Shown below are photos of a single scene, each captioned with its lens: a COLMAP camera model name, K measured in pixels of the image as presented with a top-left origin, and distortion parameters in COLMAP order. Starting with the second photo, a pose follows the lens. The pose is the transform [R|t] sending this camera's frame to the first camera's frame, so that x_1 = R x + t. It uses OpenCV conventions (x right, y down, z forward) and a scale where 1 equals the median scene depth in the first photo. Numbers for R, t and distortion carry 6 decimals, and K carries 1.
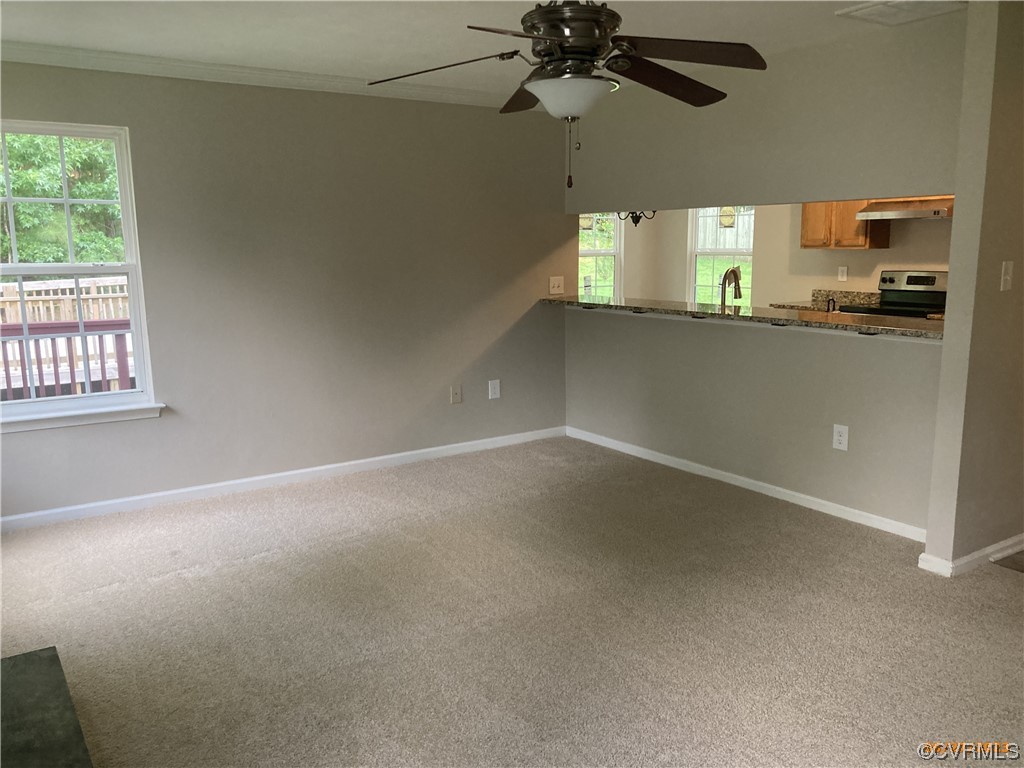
lens RADIAL K [[843.0, 0, 510.9], [0, 843.0, 382.8], [0, 0, 1]] dist [0.036674, -0.004268]
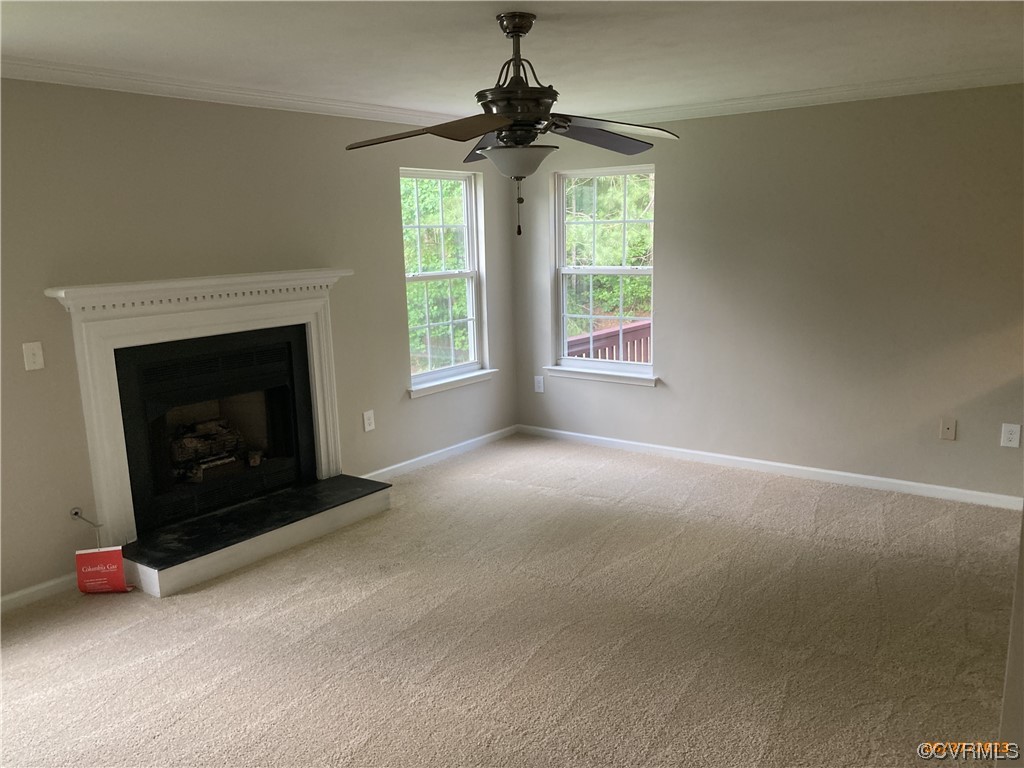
lens RADIAL K [[843.0, 0, 513.1], [0, 843.0, 392.7], [0, 0, 1]] dist [0.036674, -0.004268]
pose [[0.318967, 0.181544, -0.930216, 0.758702], [-0.130441, 0.980552, 0.146640, -0.118029], [0.938747, 0.074565, 0.336444, 0.385695]]
